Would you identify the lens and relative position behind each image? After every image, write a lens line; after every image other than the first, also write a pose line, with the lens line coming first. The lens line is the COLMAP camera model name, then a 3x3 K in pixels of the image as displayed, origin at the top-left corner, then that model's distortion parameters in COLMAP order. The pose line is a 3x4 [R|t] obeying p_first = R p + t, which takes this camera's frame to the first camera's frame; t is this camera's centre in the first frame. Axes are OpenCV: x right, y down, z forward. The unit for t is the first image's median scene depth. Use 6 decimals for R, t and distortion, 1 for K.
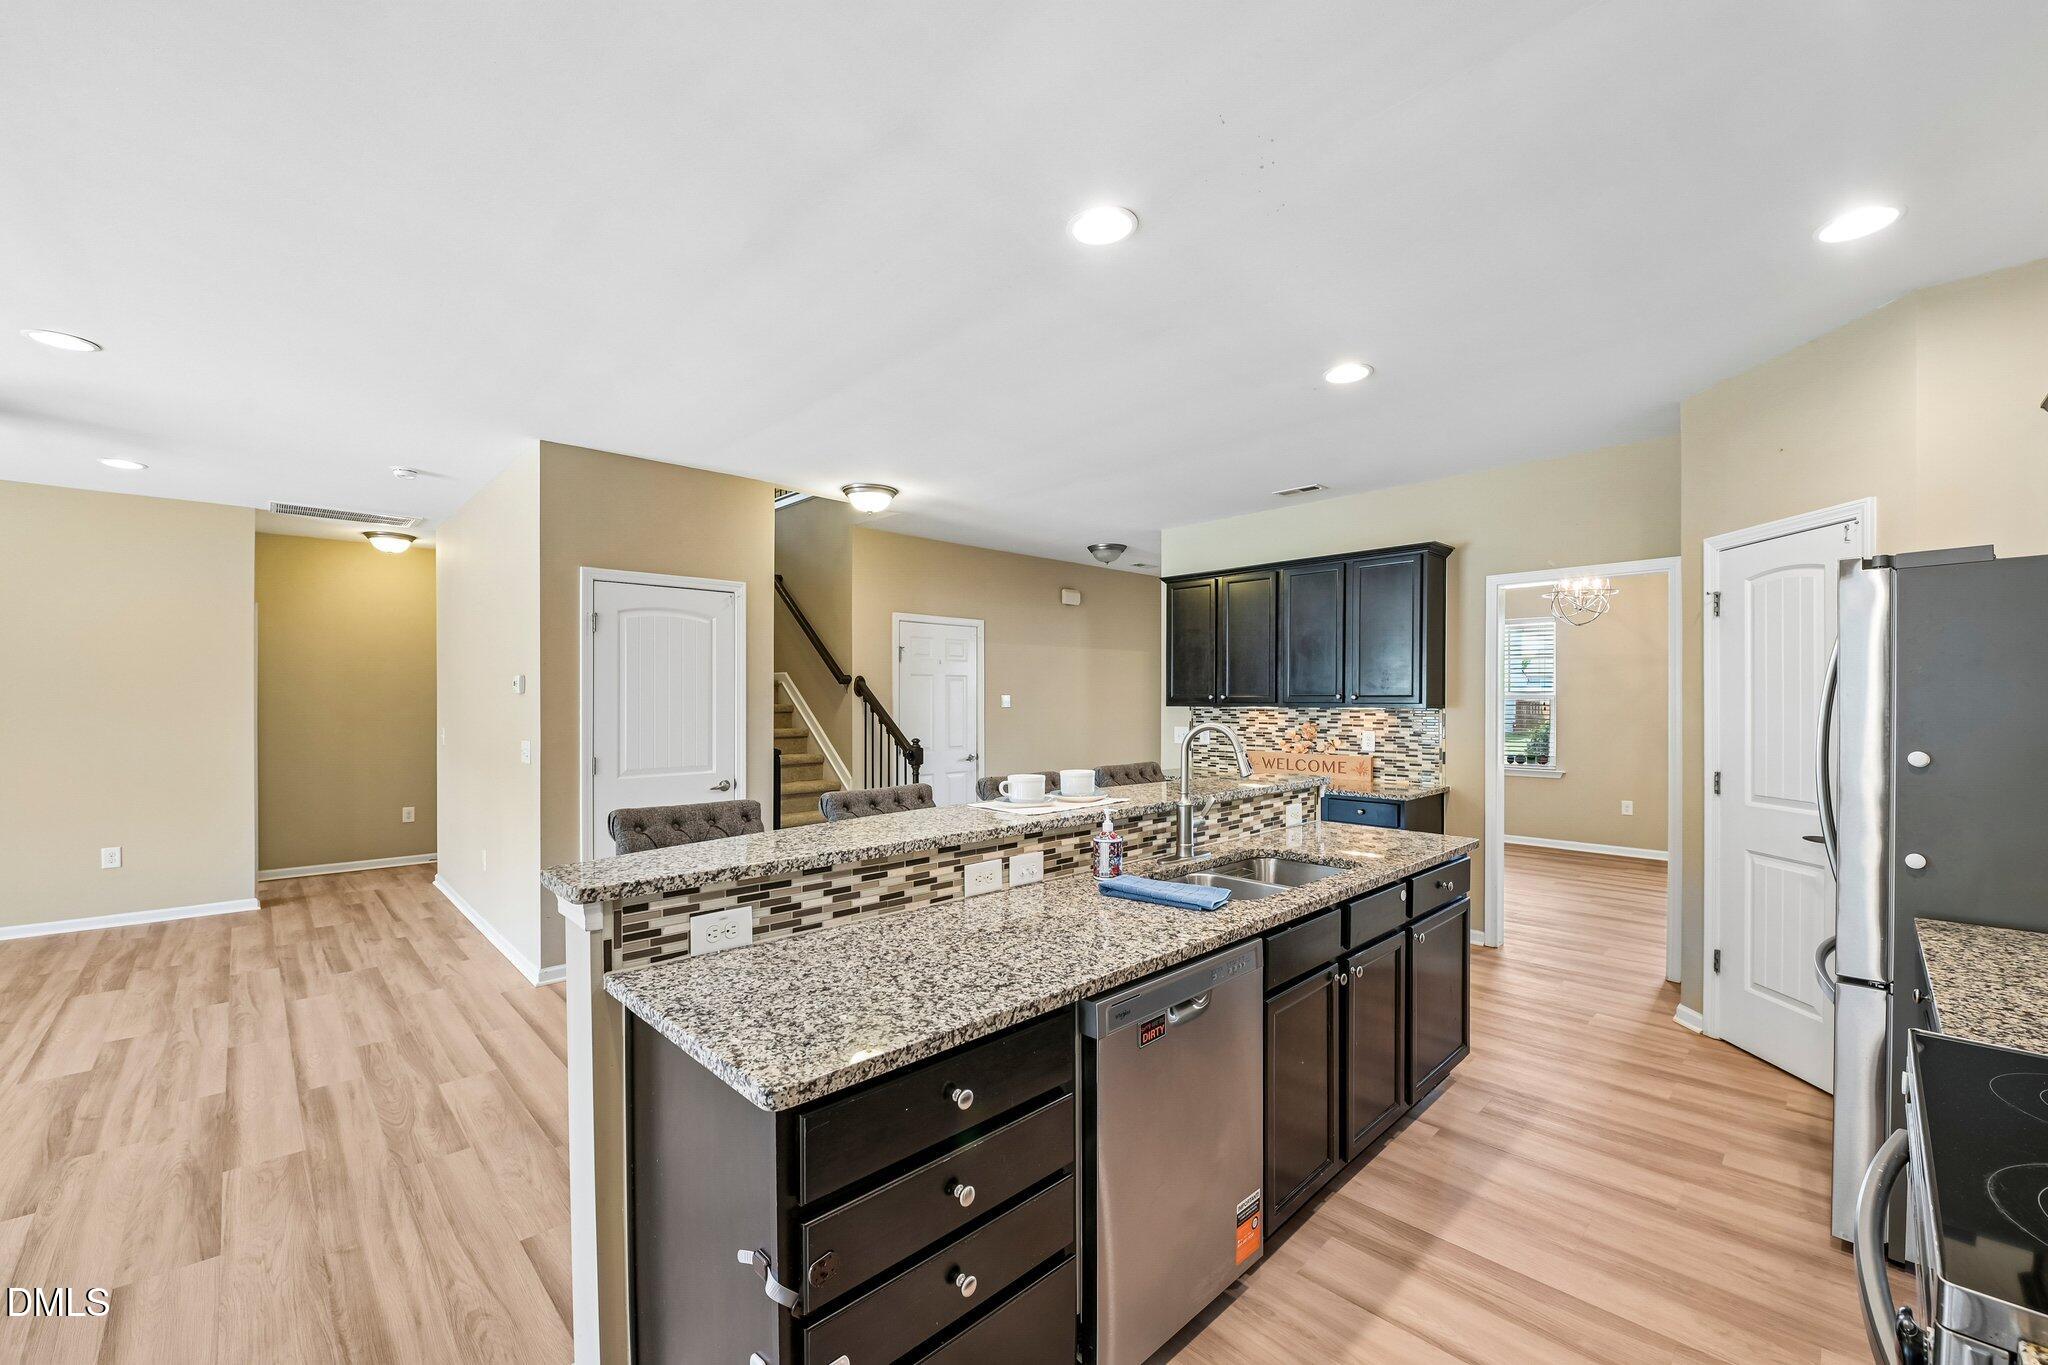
lens RADIAL K [[813.6, 0, 1017.0], [0, 813.6, 707.2], [0, 0, 1]] dist [-0.011427, -0.003124]
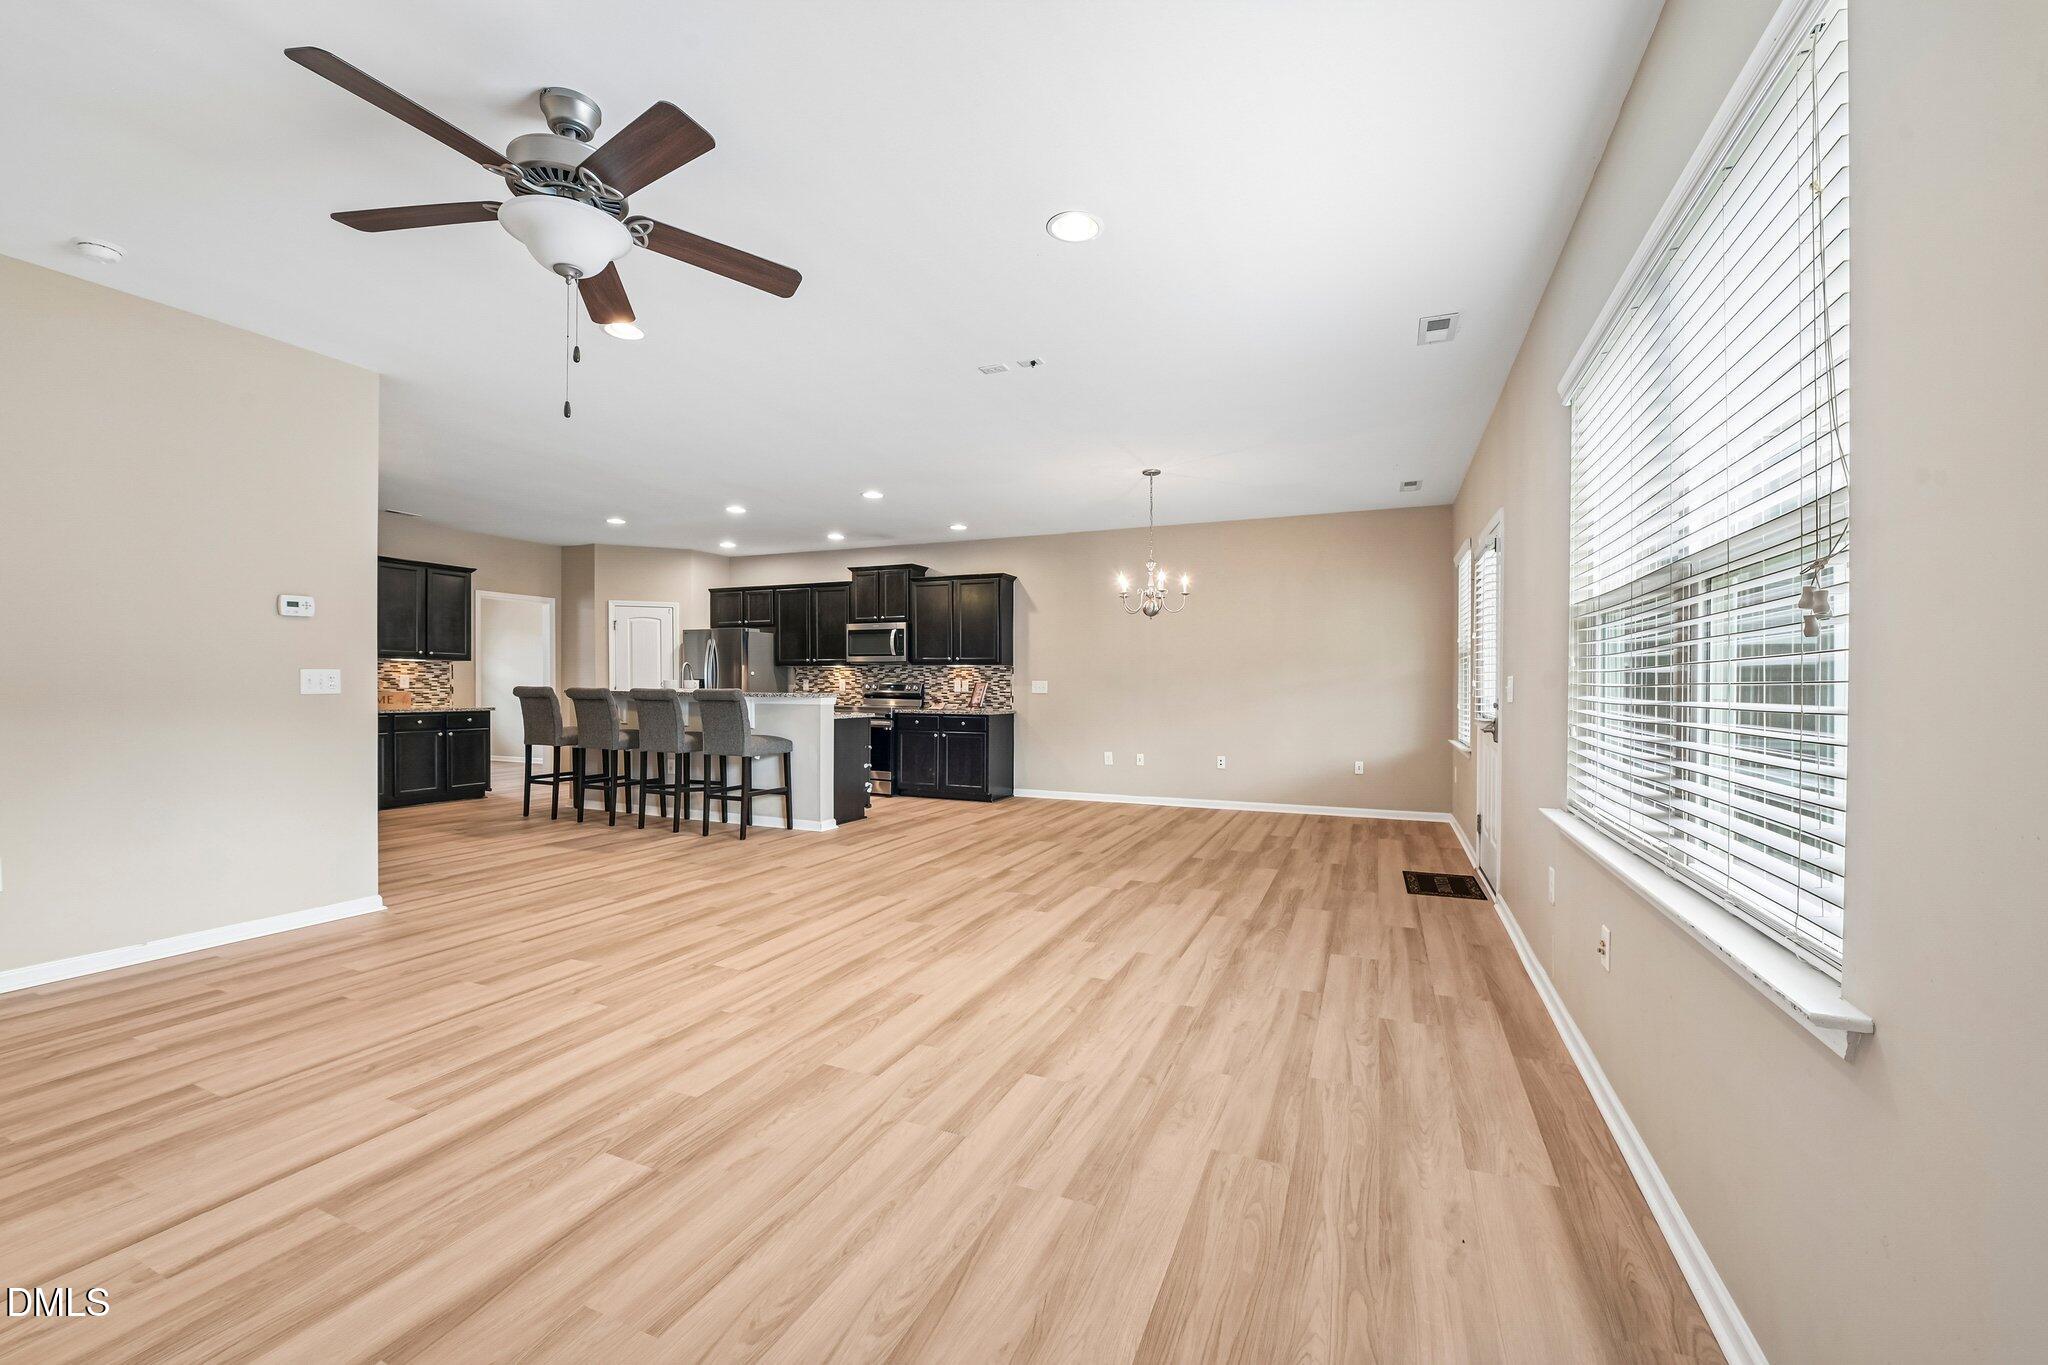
lens RADIAL K [[813.6, 0, 1029.7], [0, 813.6, 689.9], [0, 0, 1]] dist [-0.011427, -0.003124]
pose [[-0.393425, -0.006751, 0.919332, -1.429434], [-0.004769, 0.999975, 0.005302, 0.043136], [-0.919344, -0.002299, -0.393447, 0.498635]]
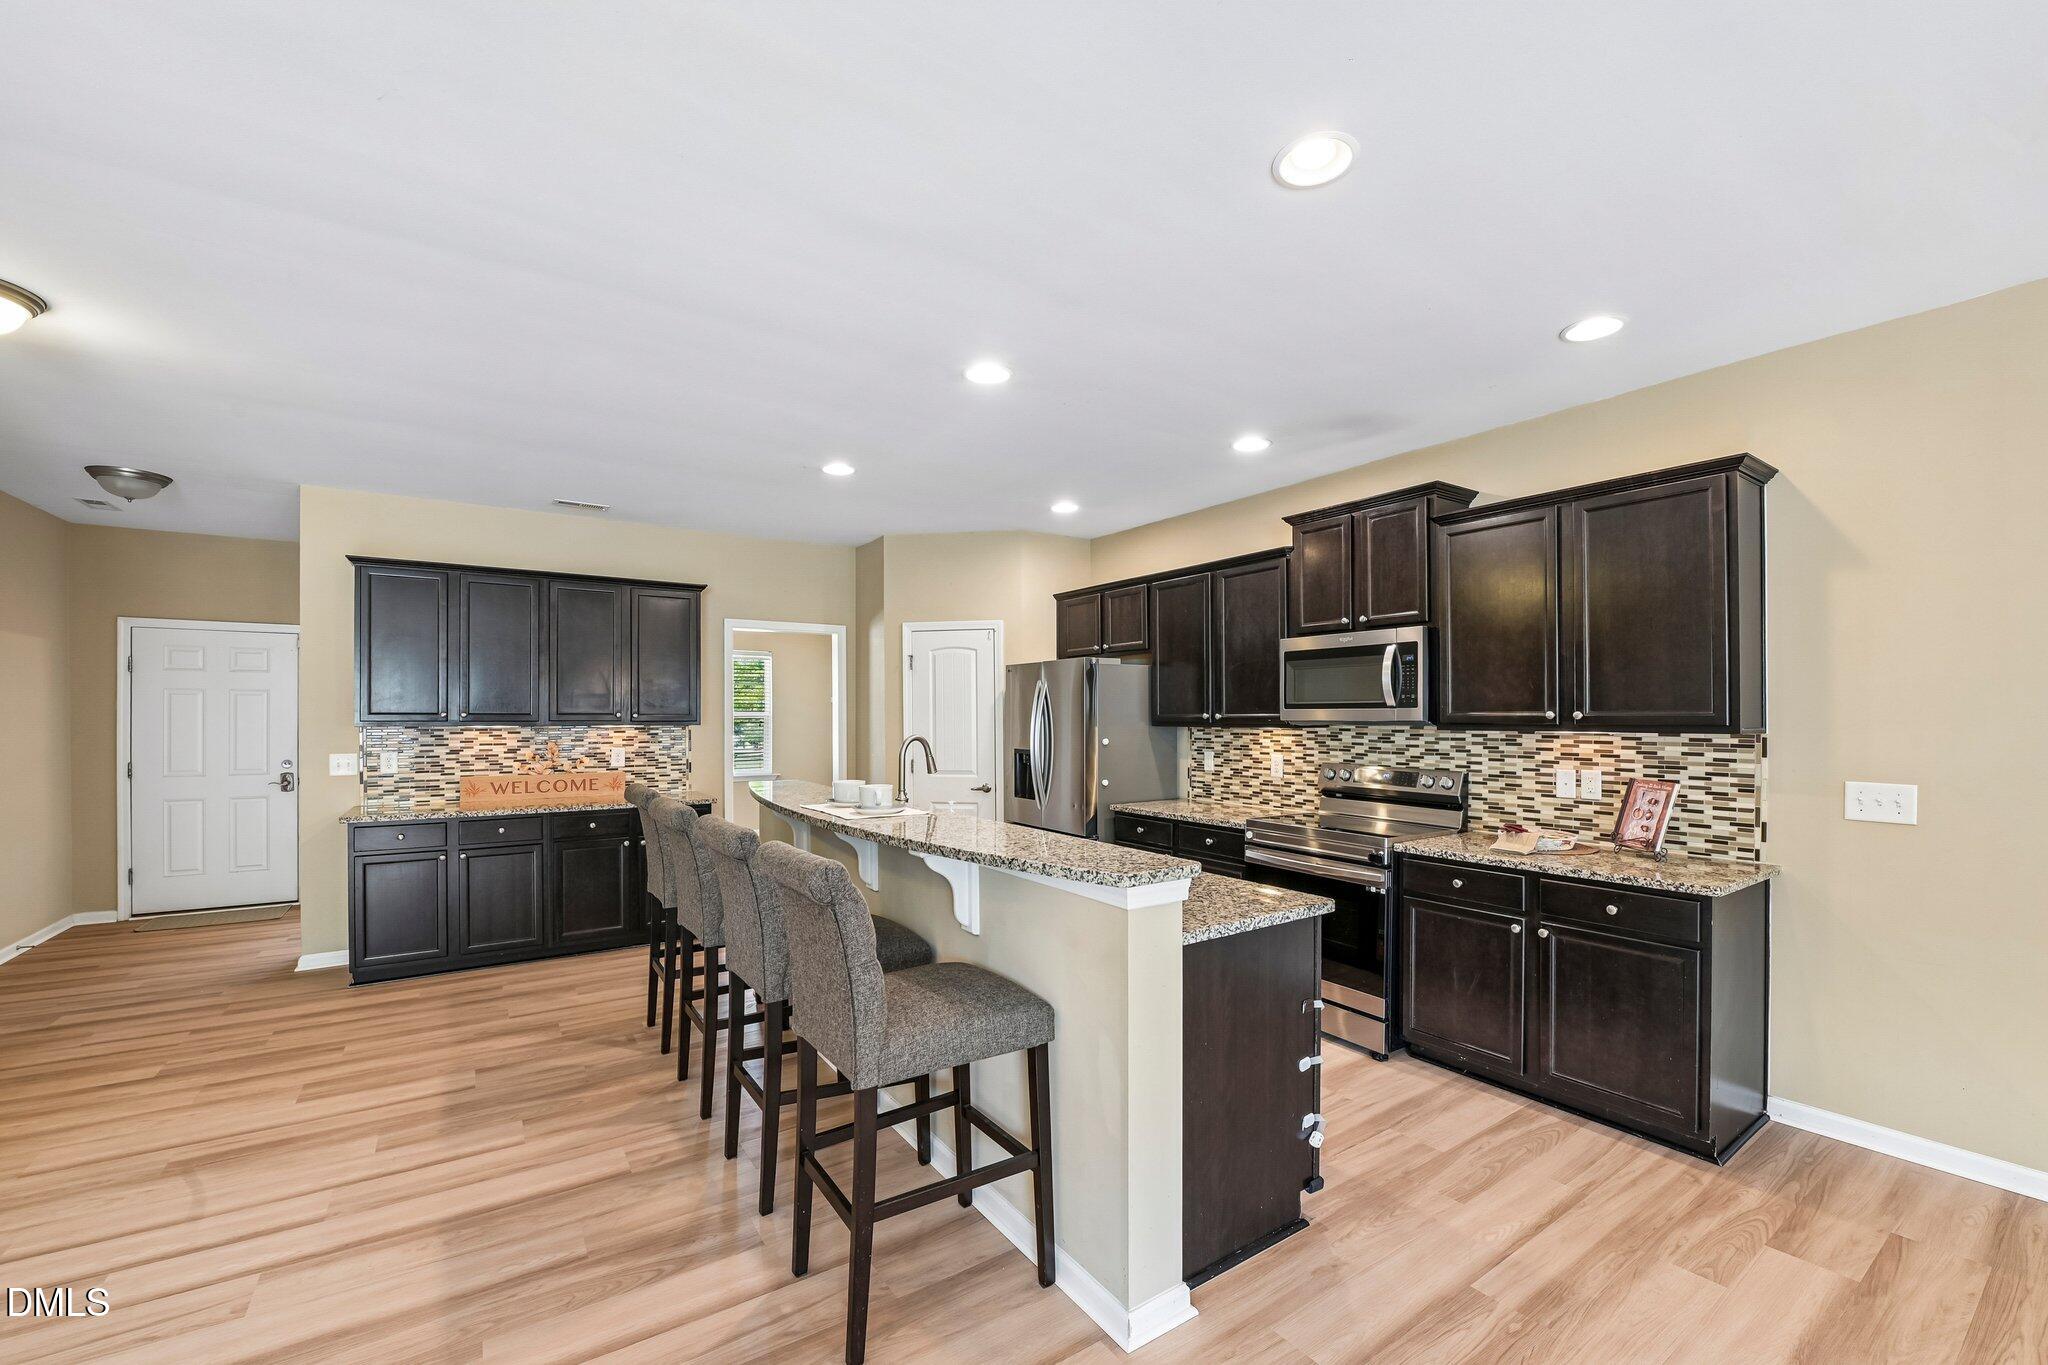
lens RADIAL K [[813.6, 0, 1040.9], [0, 813.6, 718.1], [0, 0, 1]] dist [-0.011427, -0.003124]
pose [[0.158473, -0.007144, 0.987337, -0.513103], [0.003325, 0.999972, 0.006702, -0.013981], [-0.987358, 0.002221, 0.158492, 0.282949]]
